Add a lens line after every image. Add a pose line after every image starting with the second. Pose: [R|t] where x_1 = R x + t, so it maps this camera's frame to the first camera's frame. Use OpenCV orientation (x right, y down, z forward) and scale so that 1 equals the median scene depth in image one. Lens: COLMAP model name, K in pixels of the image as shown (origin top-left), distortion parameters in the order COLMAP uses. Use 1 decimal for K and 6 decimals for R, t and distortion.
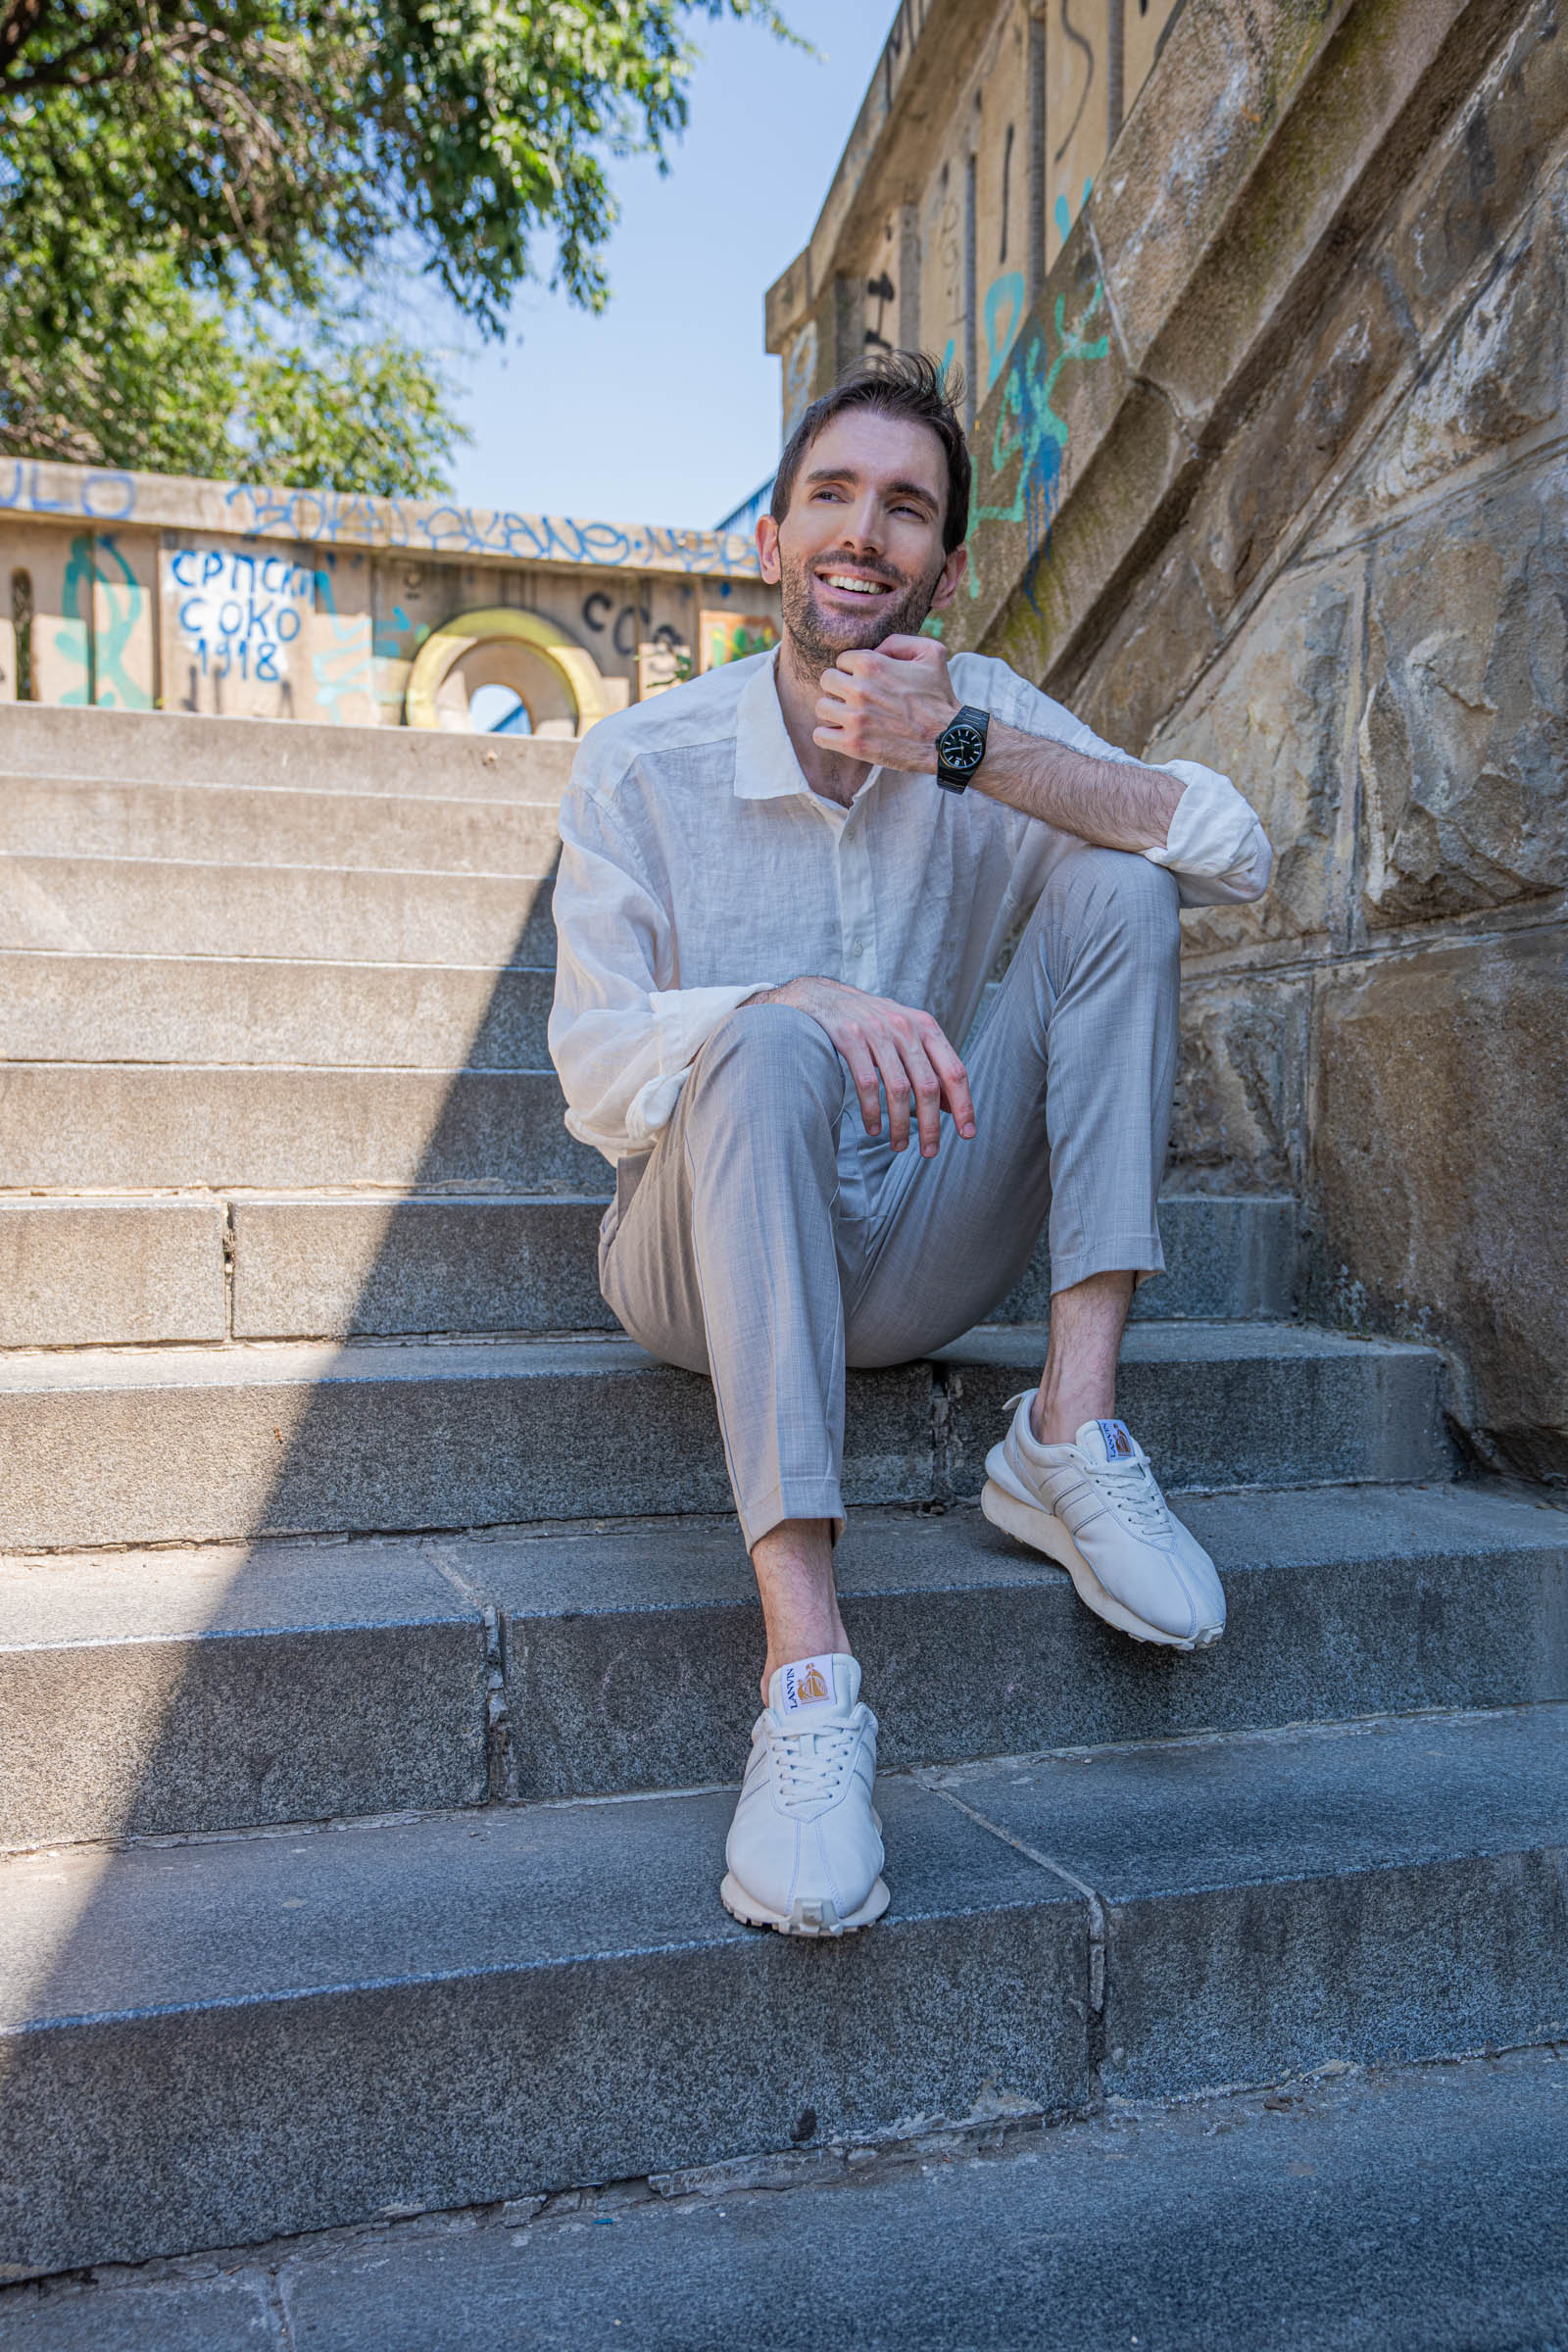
lens RADIAL K [[2189.3, 0, 784.0], [0, 2189.3, 1176.0], [0, 0, 1]] dist [-0.071633, 0.215287]
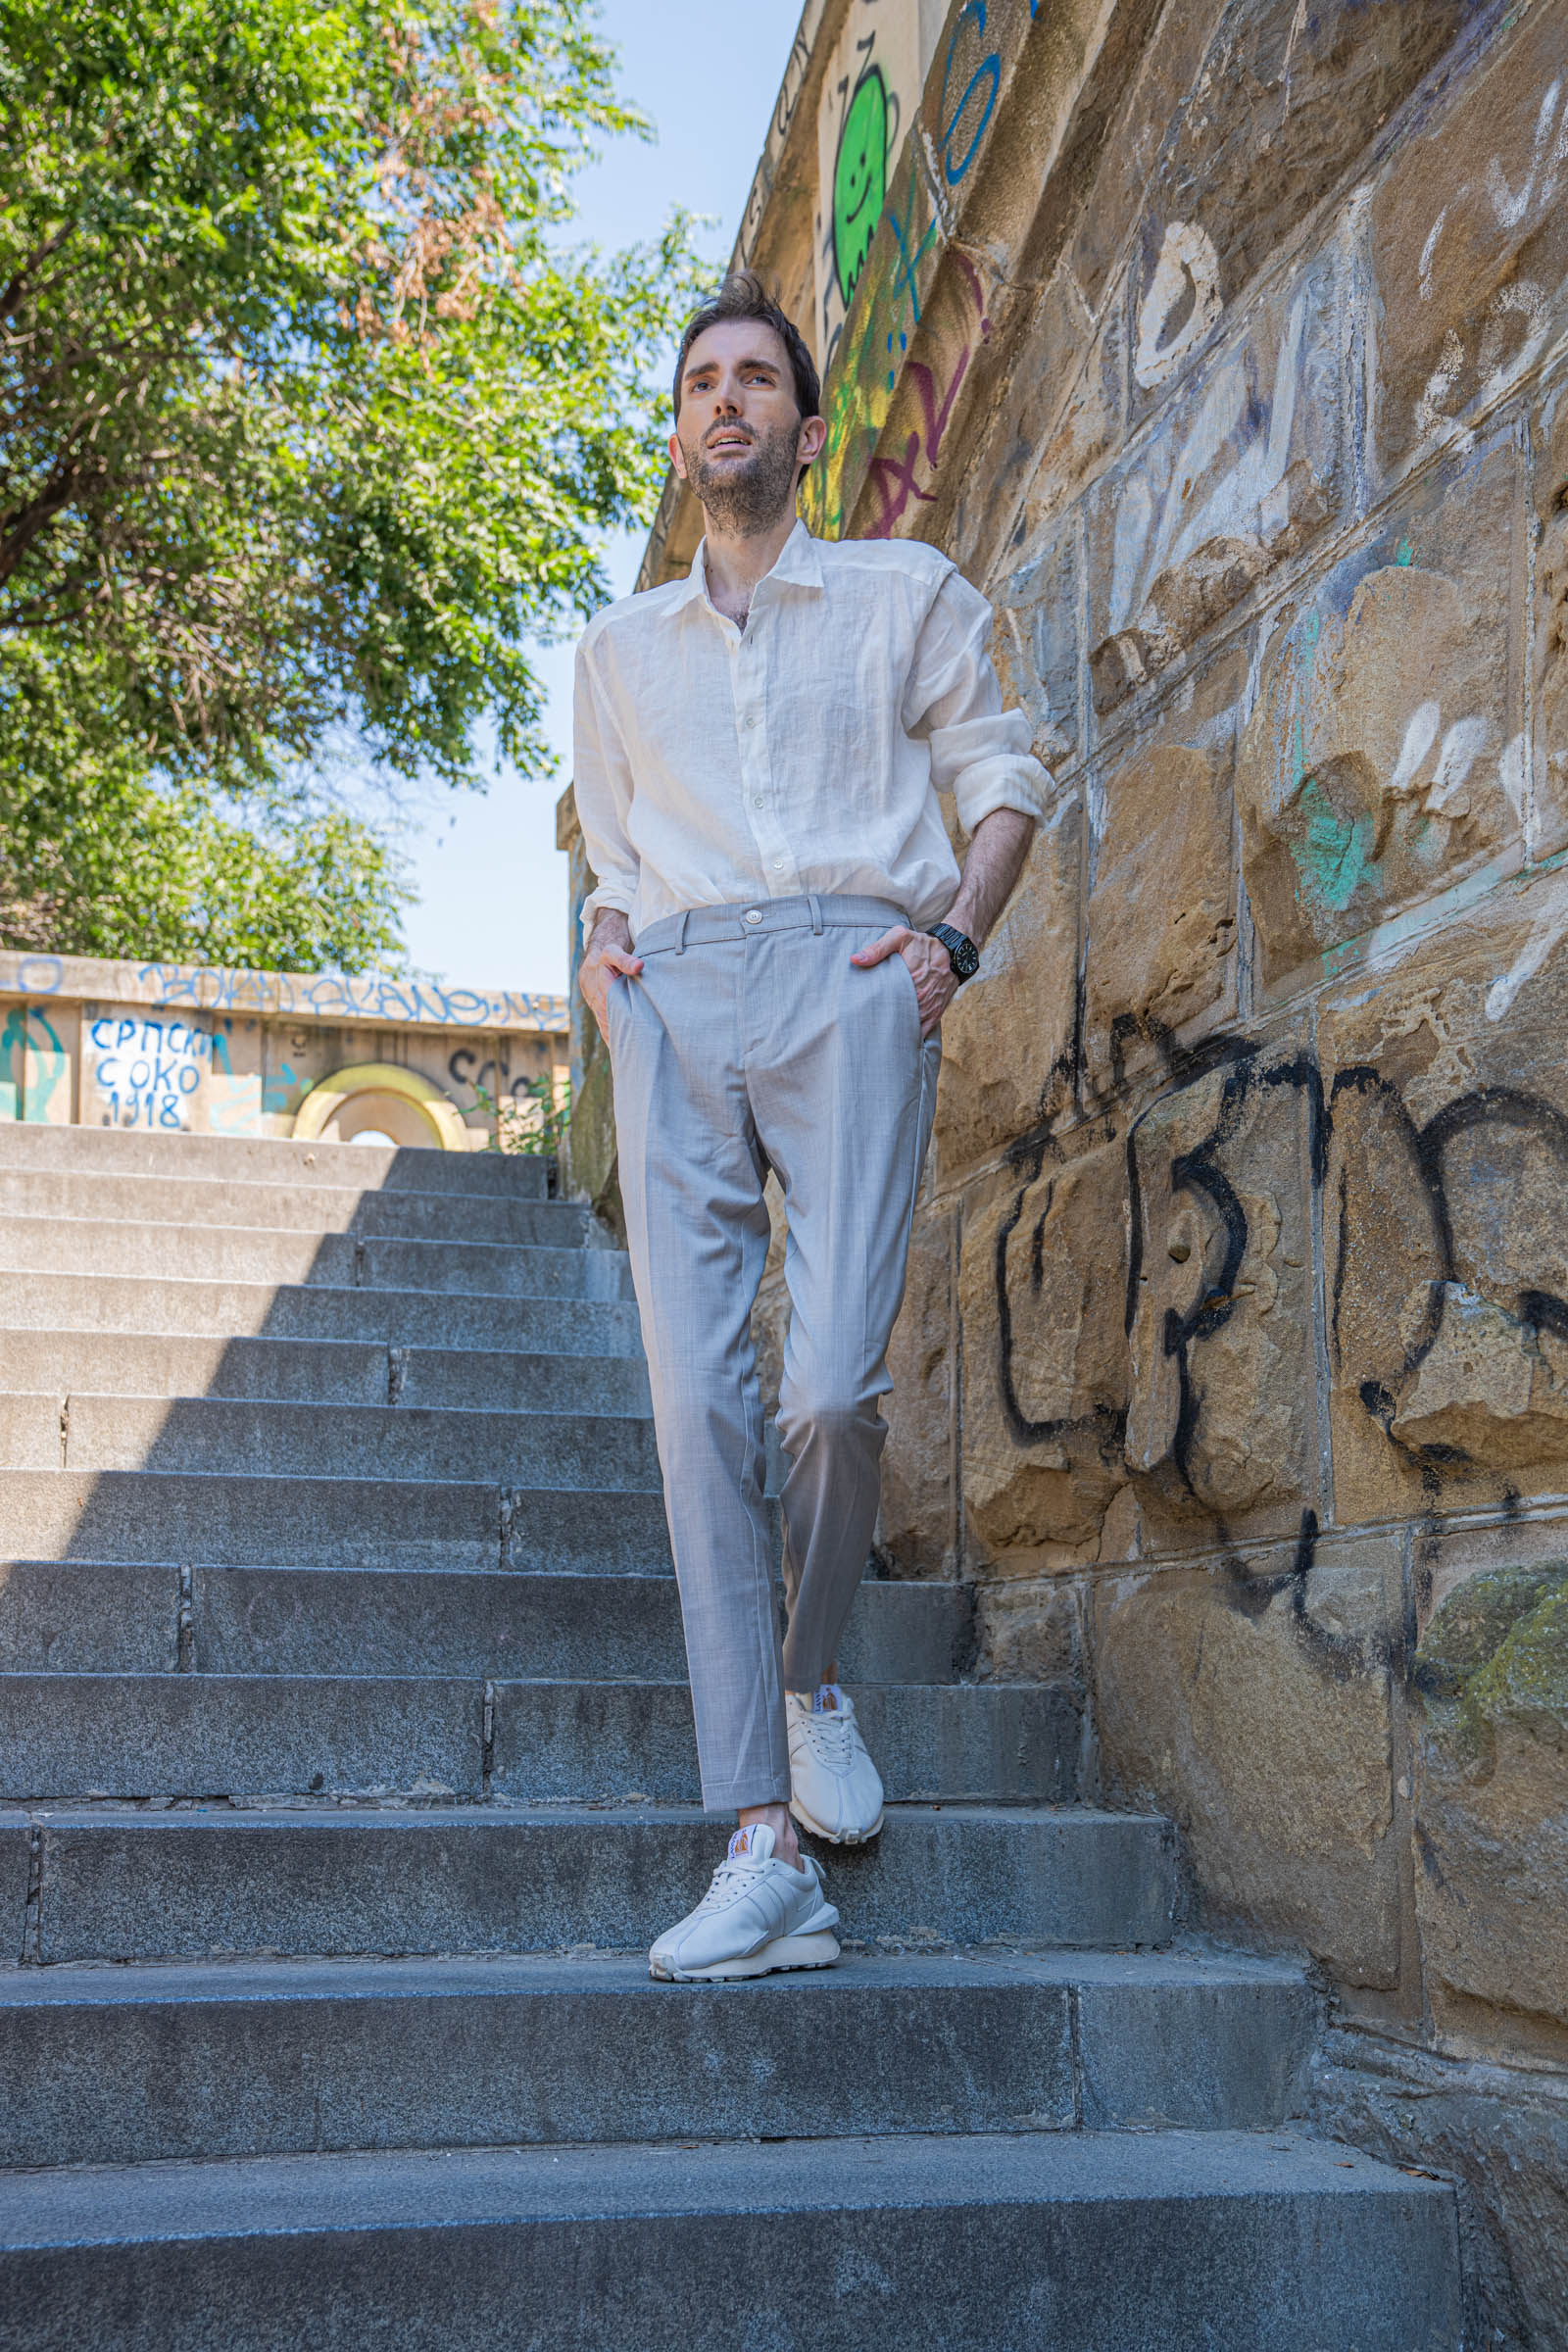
lens RADIAL K [[2572.2, 0, 618.9], [0, 2572.2, 1299.7], [0, 0, 1]] dist [-0.008830, 0.071153]
pose [[0.996463, -0.011611, -0.083224, 0.247565], [-0.003295, 0.984247, -0.176768, 0.226346], [0.083965, 0.176417, 0.980728, -0.660864]]
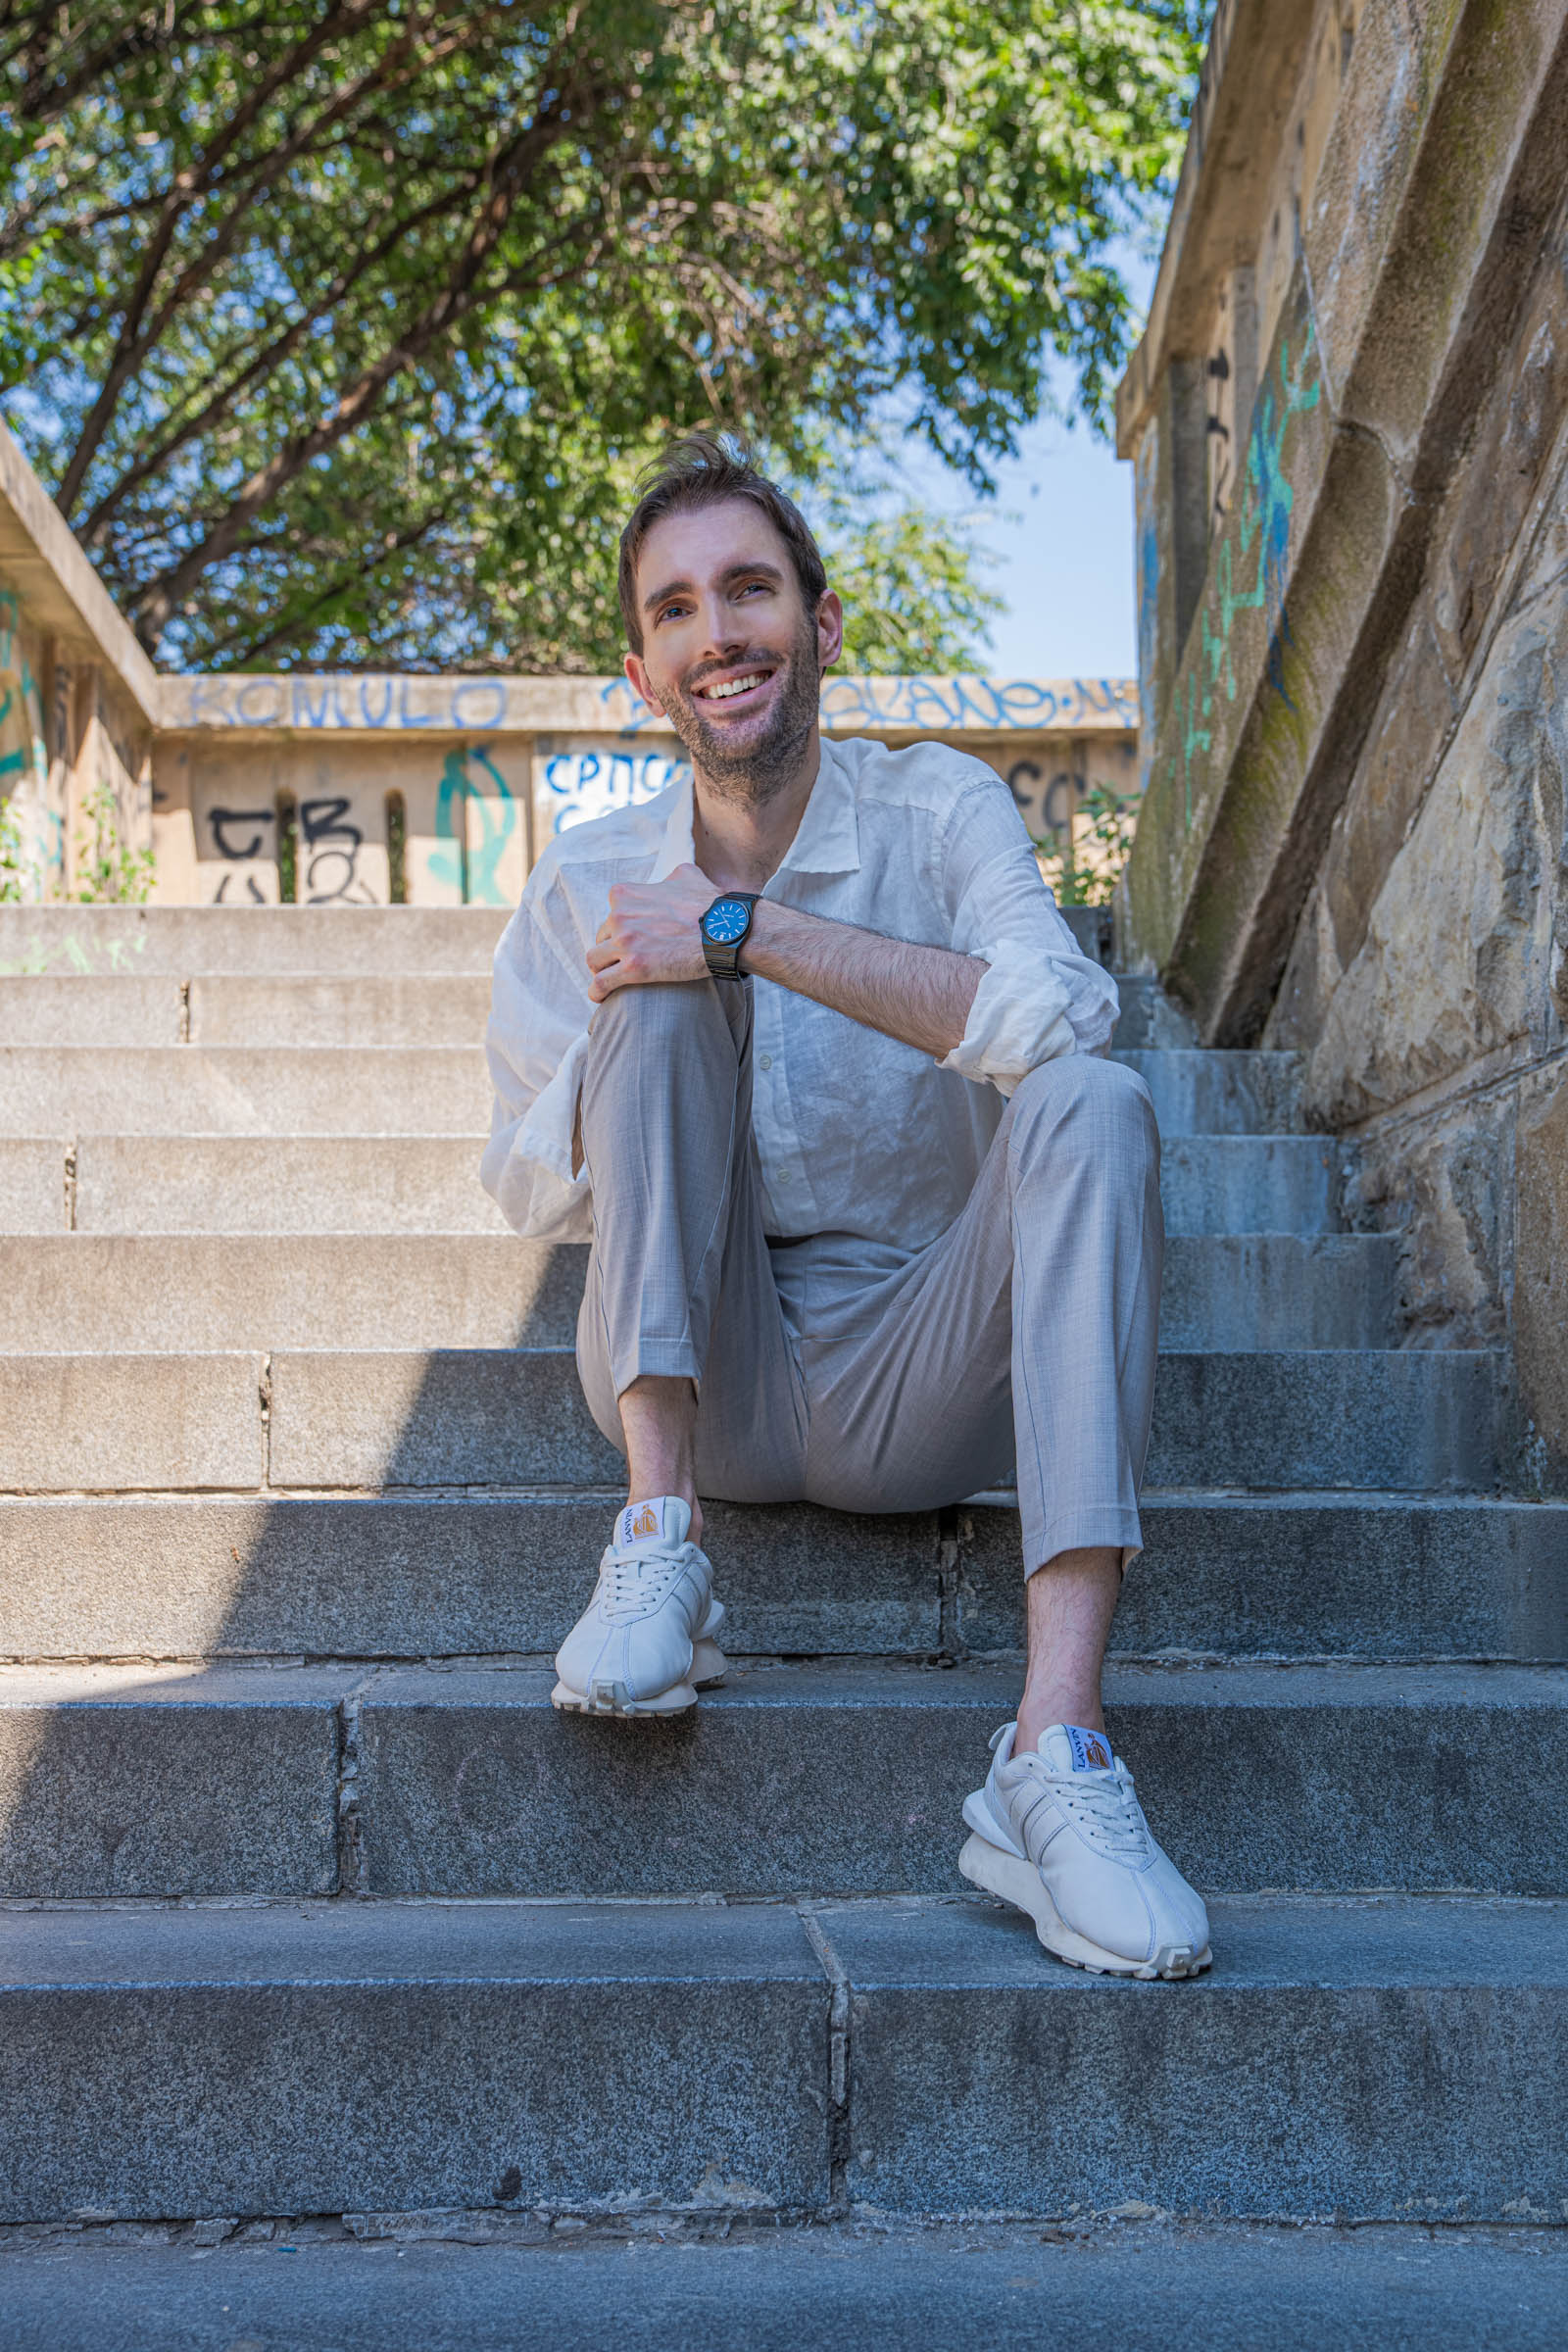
lens RADIAL K [[2660.8, 0, 655.3], [0, 2660.8, 1303.5], [0, 0, 1]] dist [0.055510, 0.073726]
pose [[0.947729, -0.027181, -0.317917, 0.253004], [0.002014, 0.996855, -0.079224, 0.073526], [0.319070, 0.074443, 0.944803, -0.081834]]
